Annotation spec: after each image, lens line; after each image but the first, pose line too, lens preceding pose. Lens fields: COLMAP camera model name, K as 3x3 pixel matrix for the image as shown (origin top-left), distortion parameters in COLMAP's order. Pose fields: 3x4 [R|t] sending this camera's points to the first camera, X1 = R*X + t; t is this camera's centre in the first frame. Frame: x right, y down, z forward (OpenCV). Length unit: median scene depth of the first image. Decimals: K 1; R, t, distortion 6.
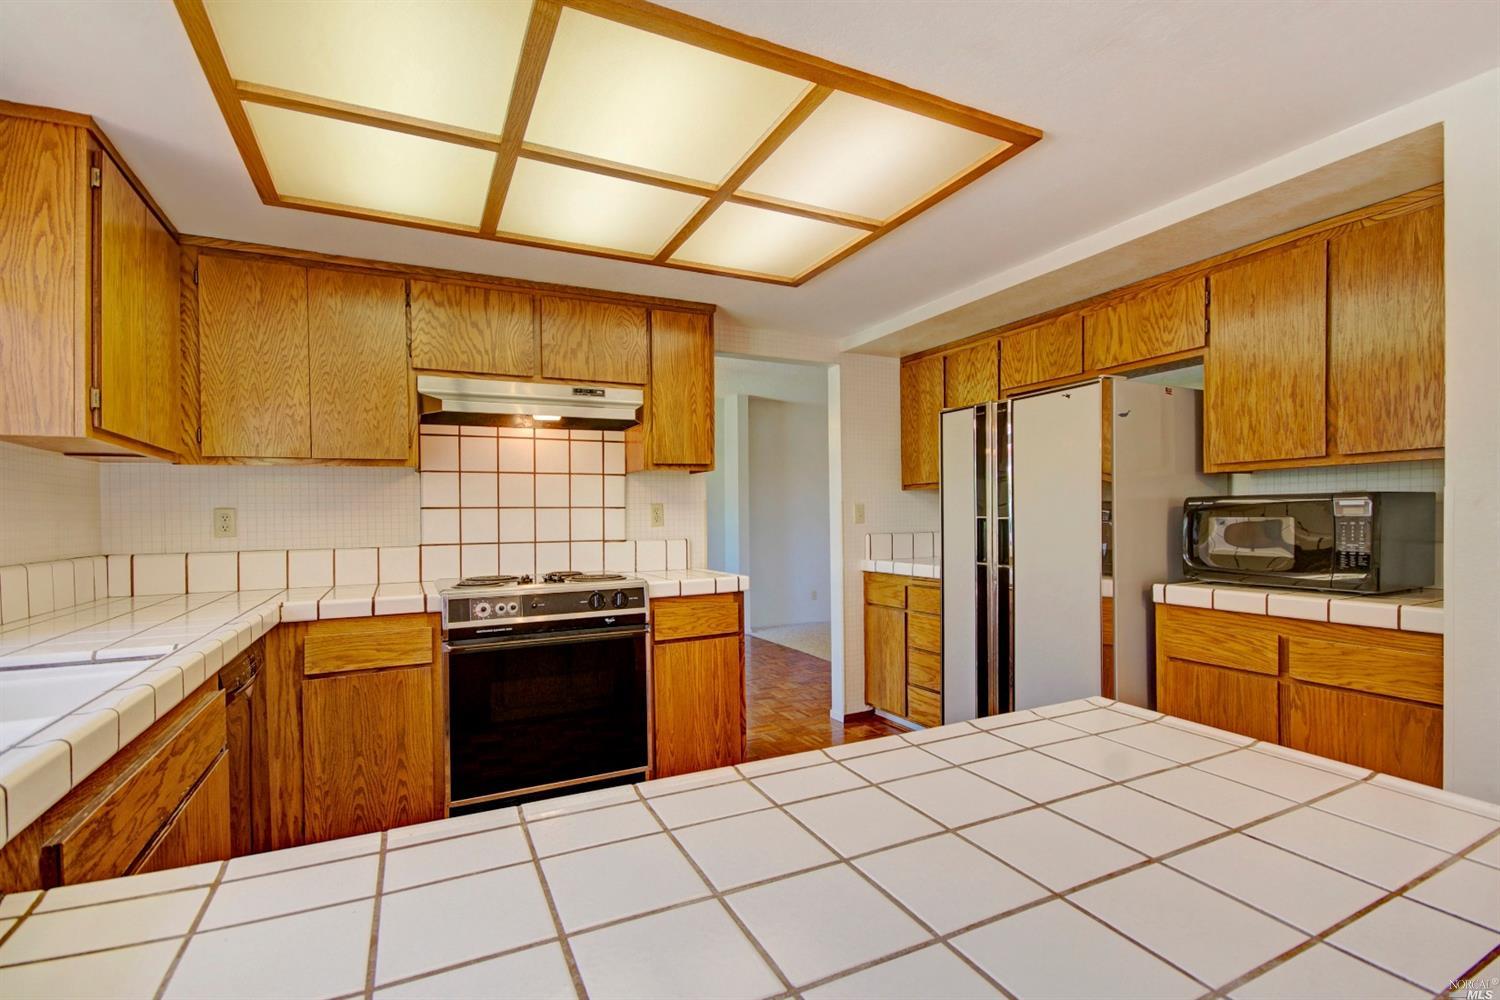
lens RADIAL K [[670.5, 0, 748.1], [0, 670.5, 505.8], [0, 0, 1]] dist [0.010018, -0.000003]
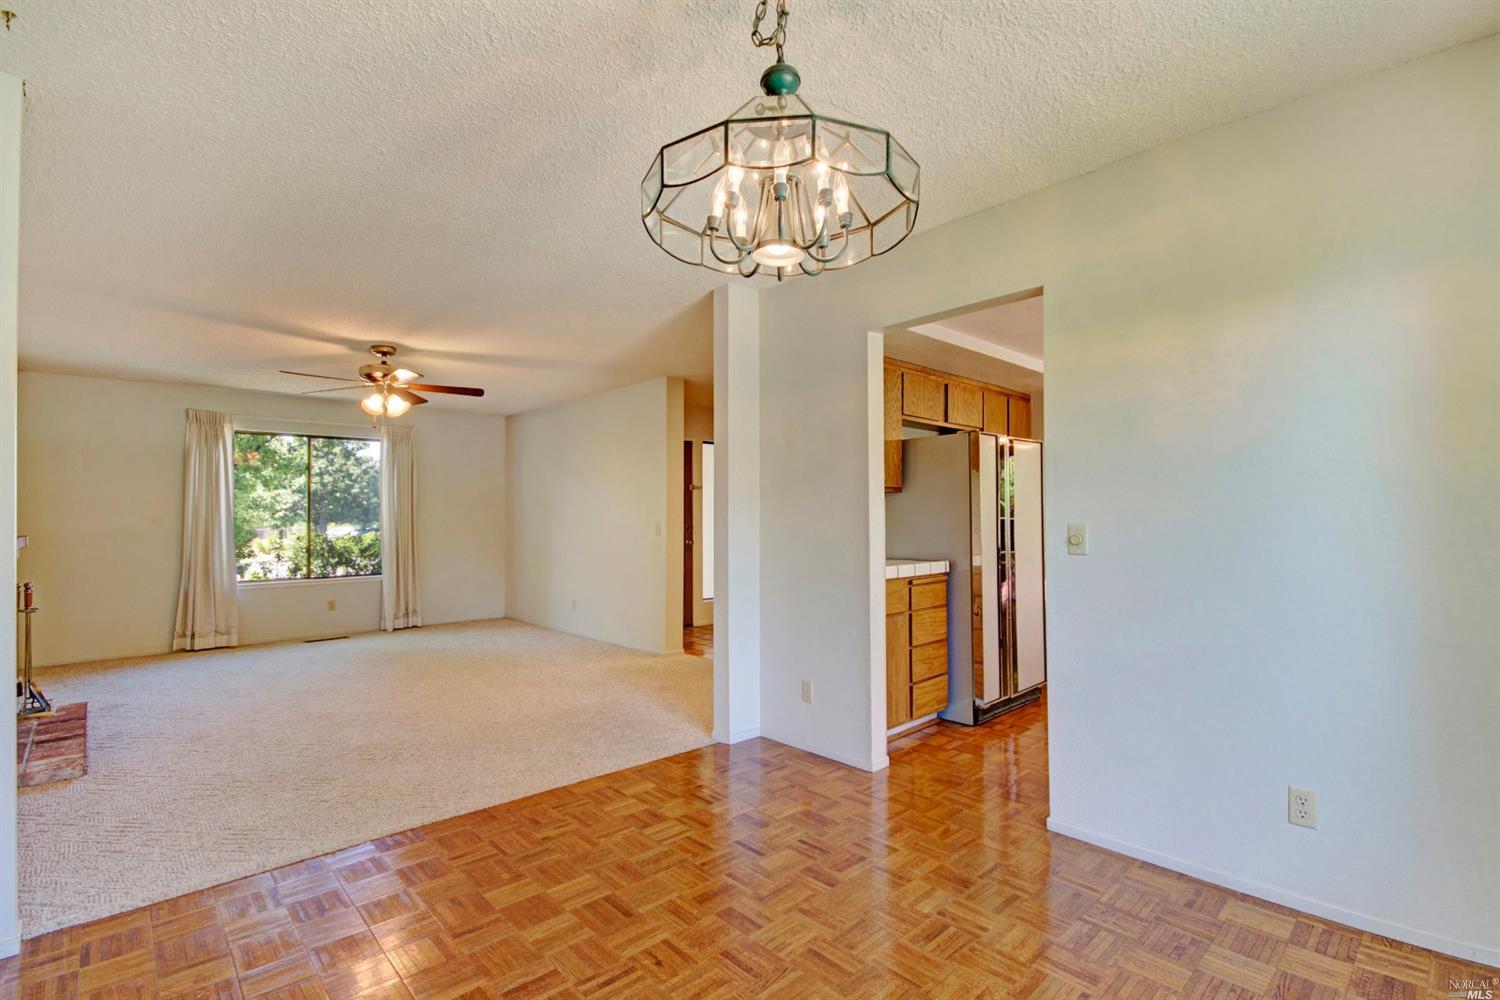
lens RADIAL K [[670.5, 0, 748.1], [0, 670.5, 505.8], [0, 0, 1]] dist [0.010018, -0.000003]
pose [[-0.250650, 0.026323, 0.967720, -0.684577], [-0.001526, 0.999618, -0.027586, 0.025656], [-0.968077, -0.008392, -0.250514, 1.501910]]
